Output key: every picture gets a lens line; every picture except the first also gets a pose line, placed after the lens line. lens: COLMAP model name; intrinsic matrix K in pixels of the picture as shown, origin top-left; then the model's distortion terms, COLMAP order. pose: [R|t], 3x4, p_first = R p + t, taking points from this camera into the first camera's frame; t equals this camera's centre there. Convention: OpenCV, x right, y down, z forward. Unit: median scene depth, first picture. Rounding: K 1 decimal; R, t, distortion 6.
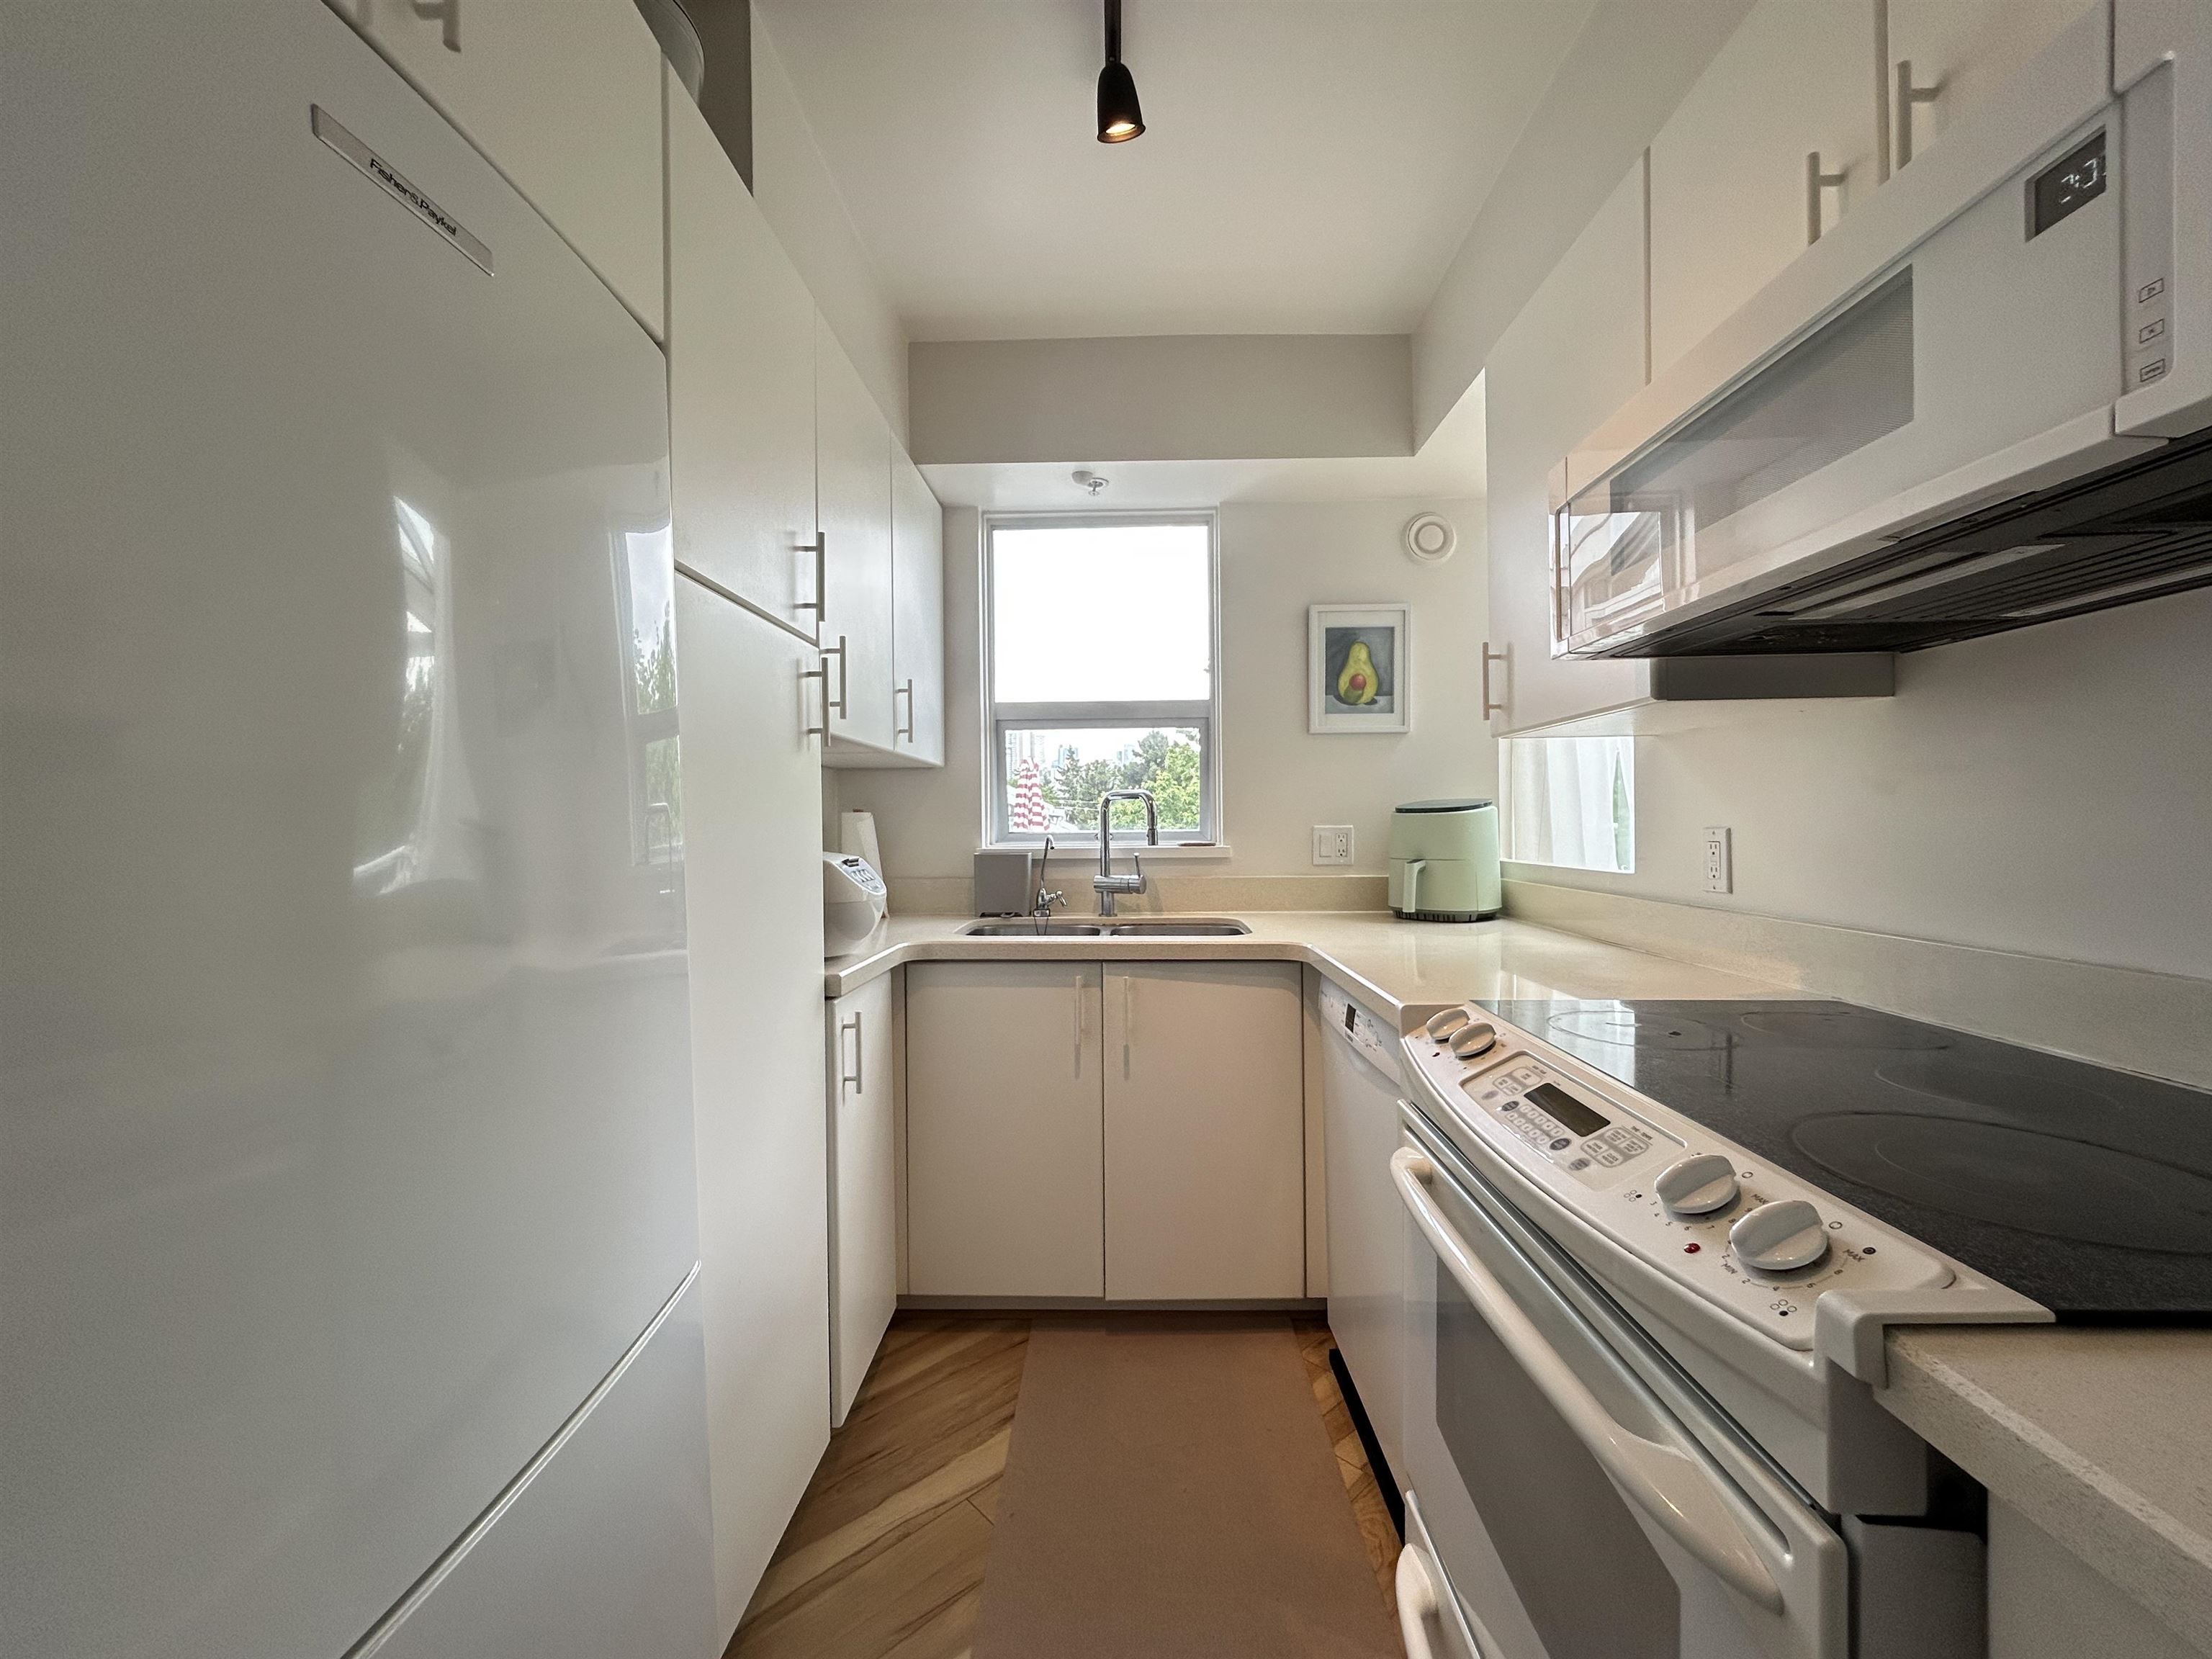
lens RADIAL K [[891.8, 0, 1106.0], [0, 891.8, 829.5], [0, 0, 1]] dist [-0.000762, 0.000258]
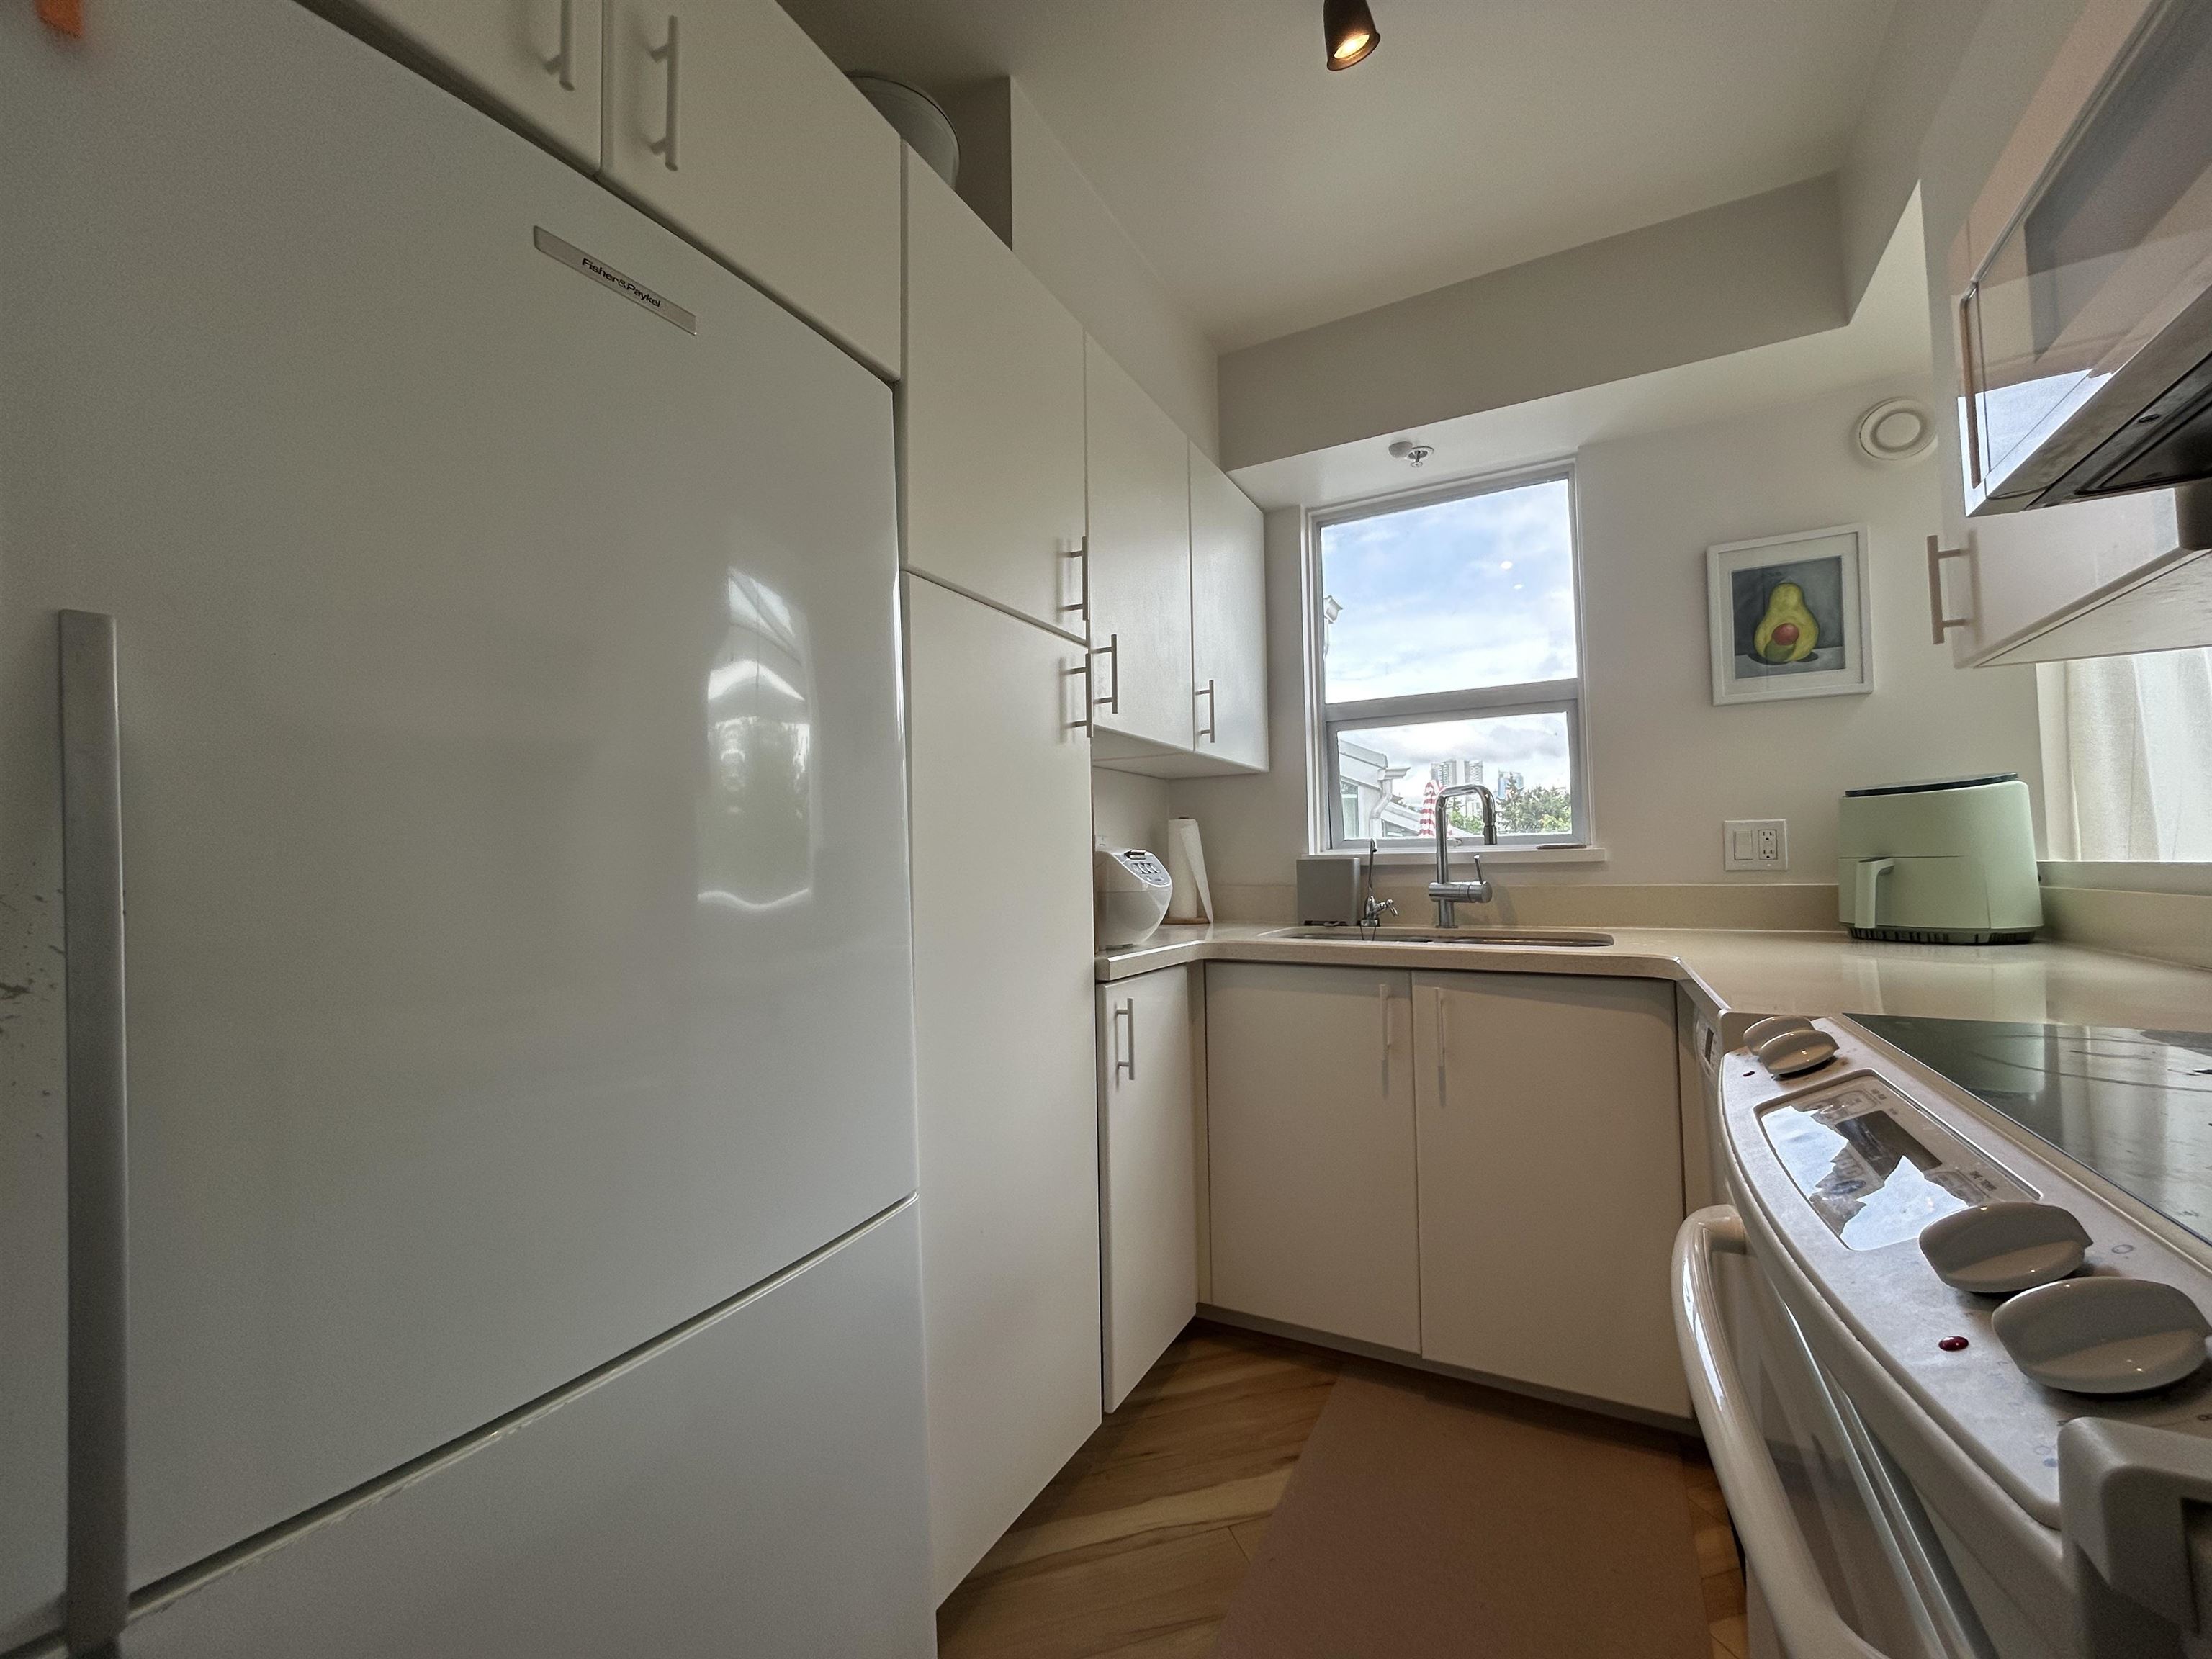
lens RADIAL K [[891.8, 0, 1106.0], [0, 891.8, 829.5], [0, 0, 1]] dist [-0.000762, 0.000258]
pose [[0.891973, -0.025171, -0.451388, 0.119186], [0.005937, 0.999015, -0.043977, 0.041577], [0.452050, 0.036547, 0.891244, 0.055910]]
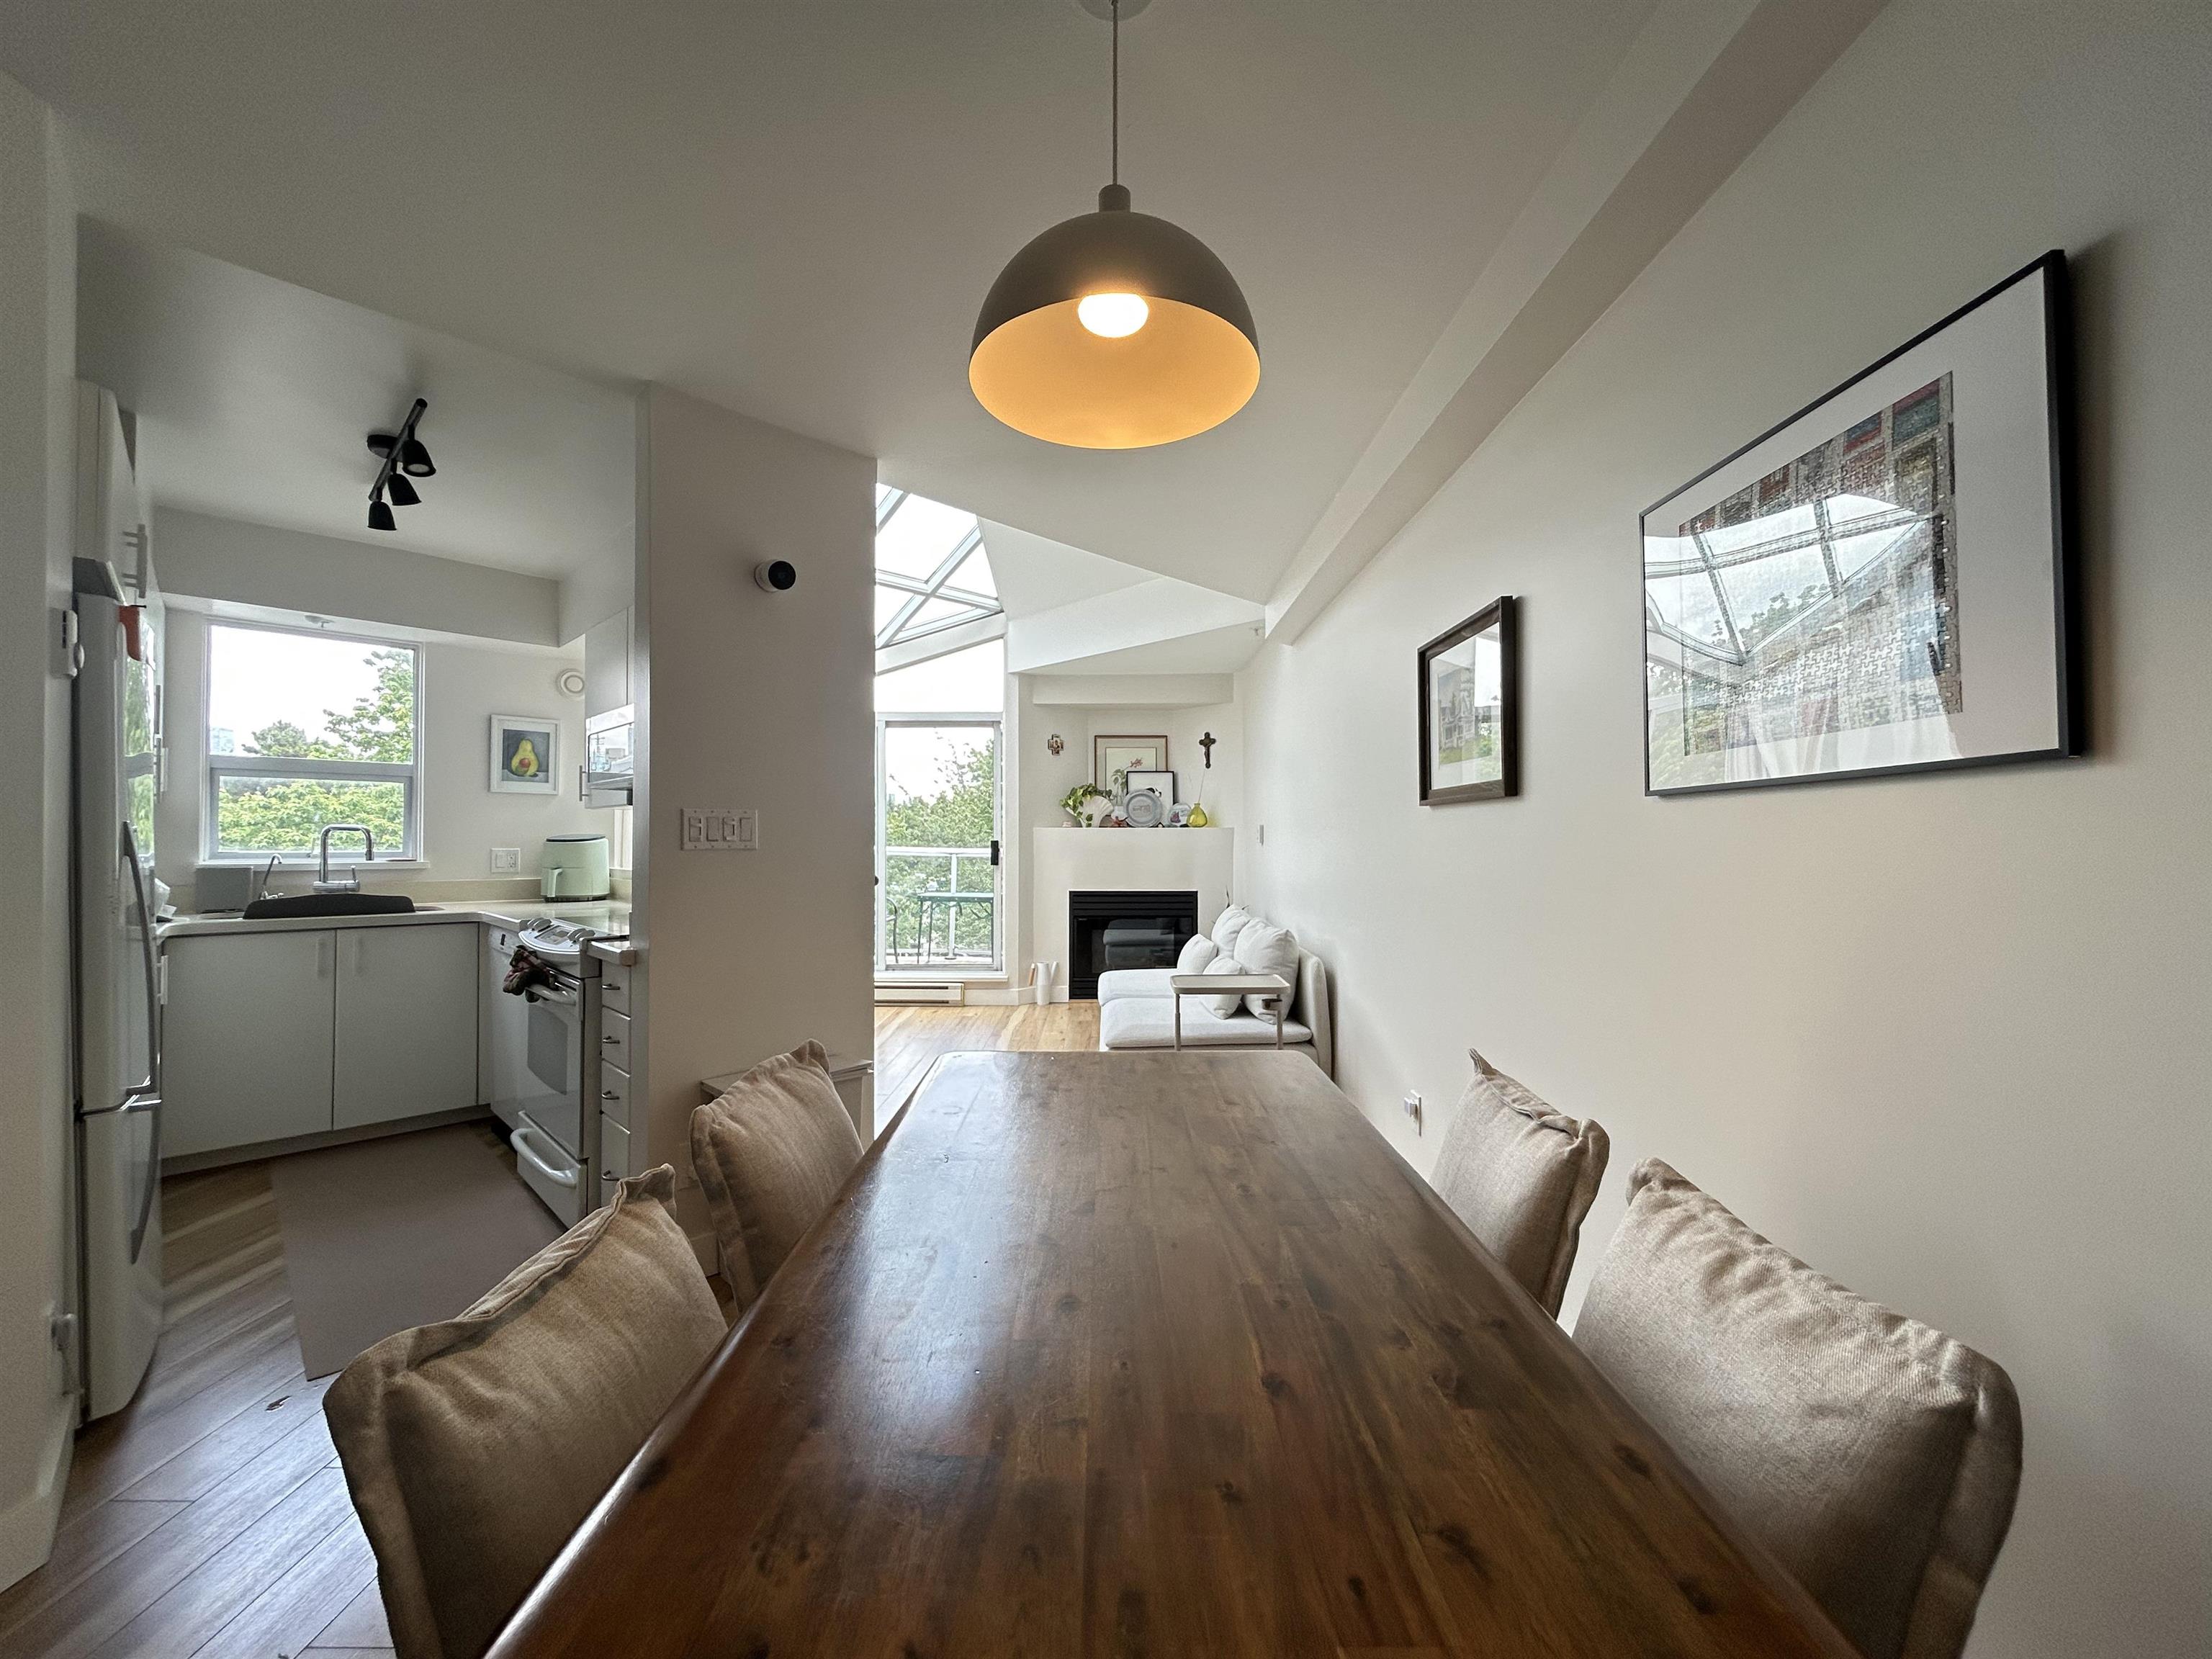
lens RADIAL K [[891.8, 0, 1106.0], [0, 891.8, 829.5], [0, 0, 1]] dist [-0.000762, 0.000258]
pose [[0.689942, 0.020201, 0.723583, -0.205689], [-0.004233, 0.999706, -0.023873, -0.005980], [-0.723852, 0.013408, 0.689825, -1.117765]]
